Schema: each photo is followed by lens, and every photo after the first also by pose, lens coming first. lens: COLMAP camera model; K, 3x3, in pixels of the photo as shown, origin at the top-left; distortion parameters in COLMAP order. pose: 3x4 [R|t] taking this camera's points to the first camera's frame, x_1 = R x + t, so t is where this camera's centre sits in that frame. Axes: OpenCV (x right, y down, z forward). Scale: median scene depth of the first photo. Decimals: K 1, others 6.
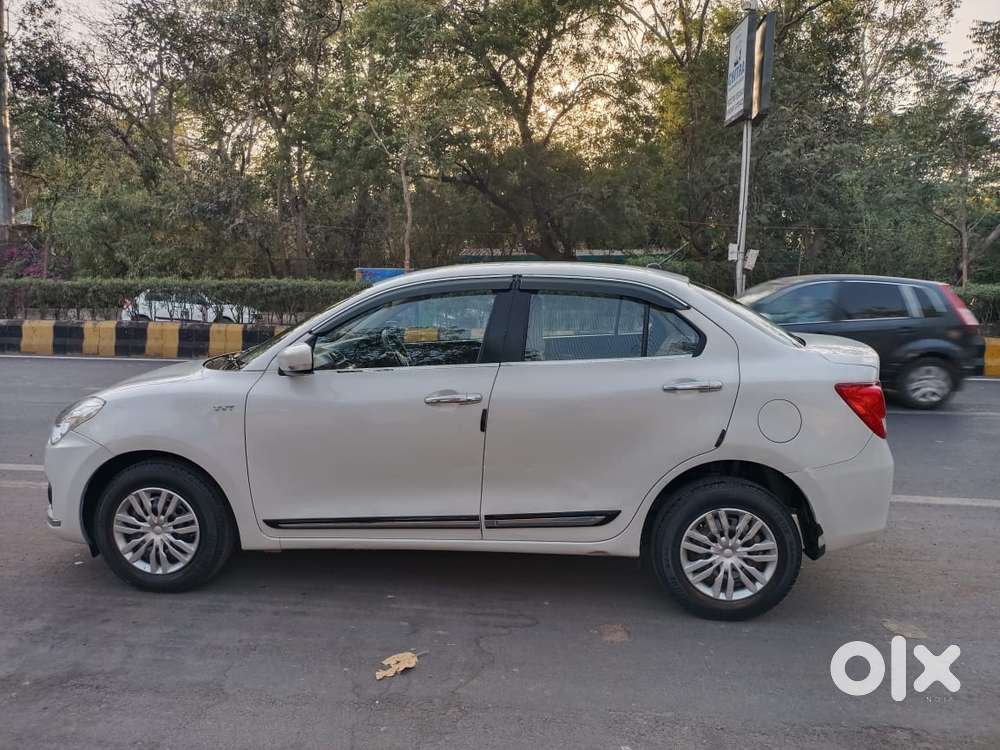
lens RADIAL K [[733.7, 0, 495.9], [0, 733.7, 370.6], [0, 0, 1]] dist [0.071197, -0.088492]
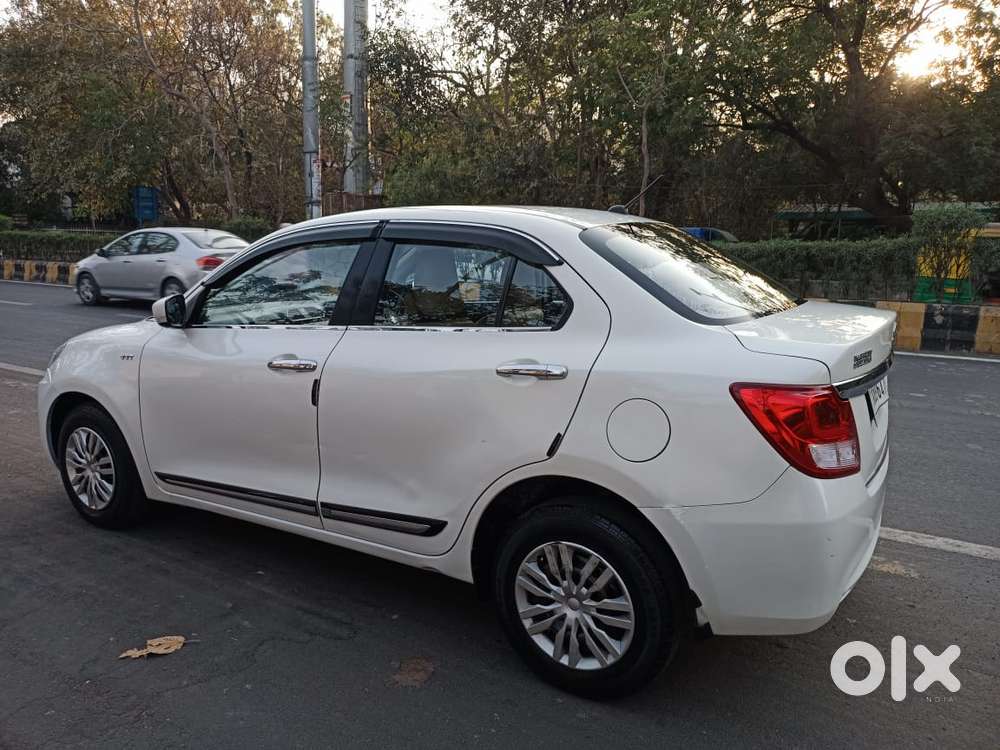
lens RADIAL K [[733.7, 0, 495.9], [0, 733.7, 370.6], [0, 0, 1]] dist [0.071197, -0.088492]
pose [[0.895481, 0.075009, -0.438734, 0.531621], [-0.053444, 0.996686, 0.061318, -0.020342], [0.441880, -0.031462, 0.896522, 0.317416]]
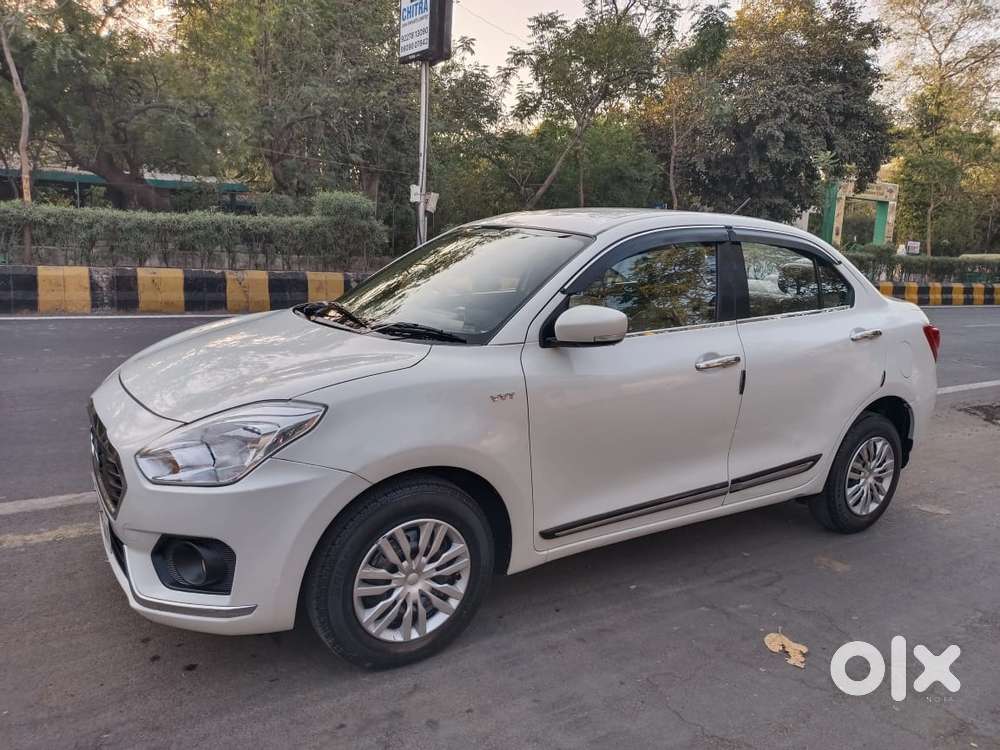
lens RADIAL K [[733.7, 0, 495.9], [0, 733.7, 370.6], [0, 0, 1]] dist [0.071197, -0.088492]
pose [[0.793488, -0.081423, 0.603115, -0.825789], [0.028467, 0.994891, 0.096861, -0.047568], [-0.607920, -0.059689, 0.791751, 0.426630]]
